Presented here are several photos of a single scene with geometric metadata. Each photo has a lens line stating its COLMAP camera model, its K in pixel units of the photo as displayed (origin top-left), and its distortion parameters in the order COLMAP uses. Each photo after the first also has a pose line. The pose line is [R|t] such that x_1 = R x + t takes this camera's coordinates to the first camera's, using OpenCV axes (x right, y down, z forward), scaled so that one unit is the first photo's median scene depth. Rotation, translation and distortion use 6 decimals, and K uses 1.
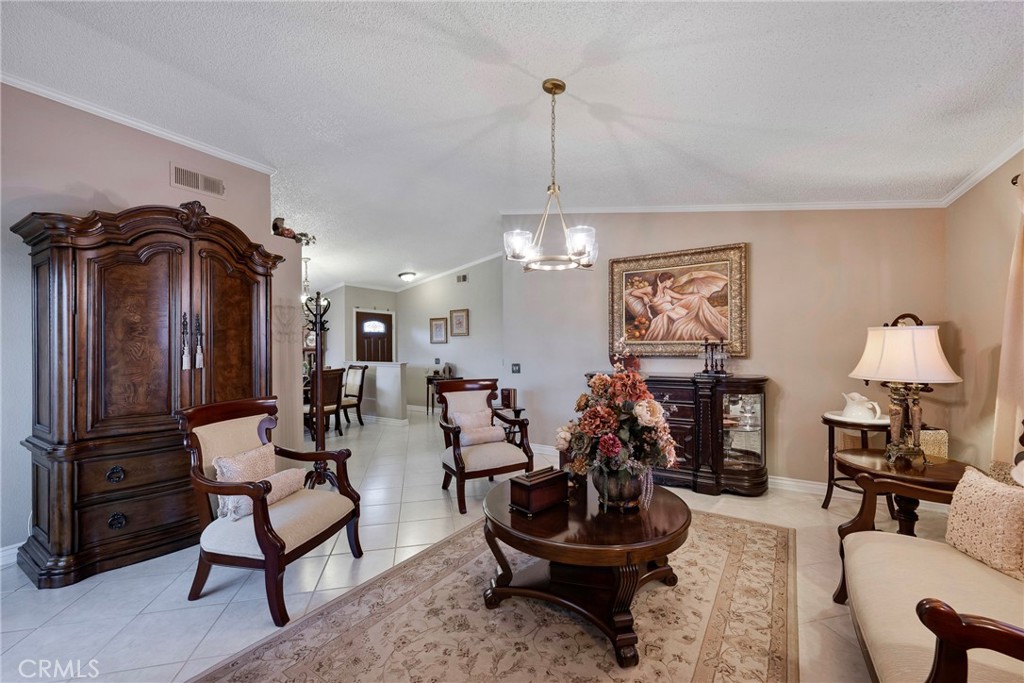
lens RADIAL K [[406.1, 0, 515.3], [0, 406.1, 343.9], [0, 0, 1]] dist [-0.002238, 0.000654]
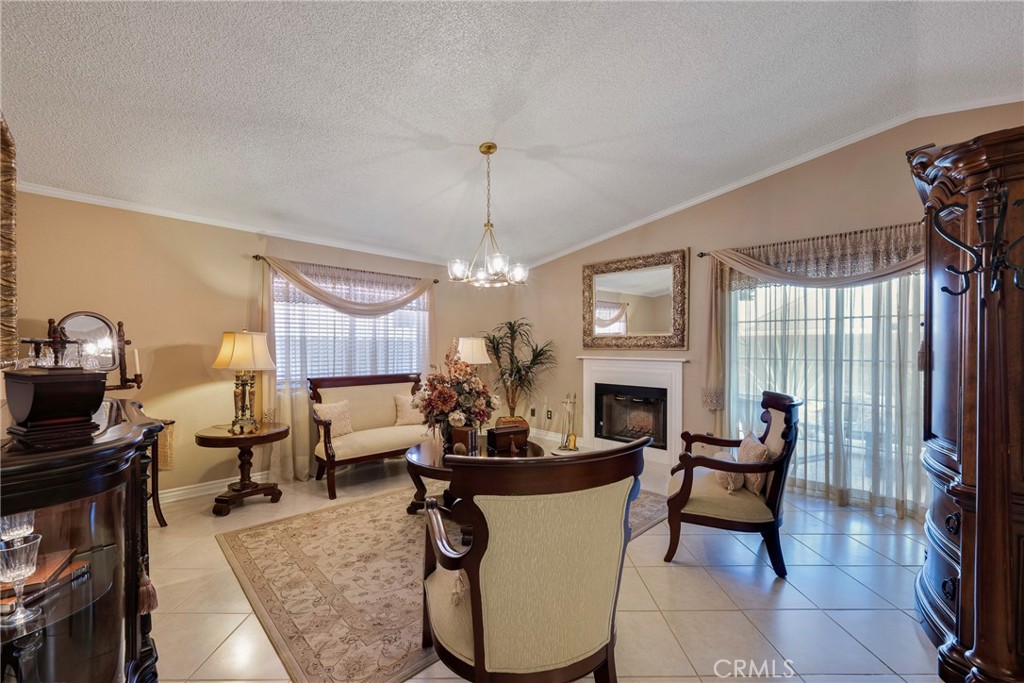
lens RADIAL K [[406.1, 0, 519.2], [0, 406.1, 350.8], [0, 0, 1]] dist [-0.002238, 0.000654]
pose [[-0.979543, 0.002818, 0.201214, -0.091475], [0.002779, 0.999996, -0.000472, 0.008366], [-0.201214, 0.000096, -0.979547, 0.772628]]
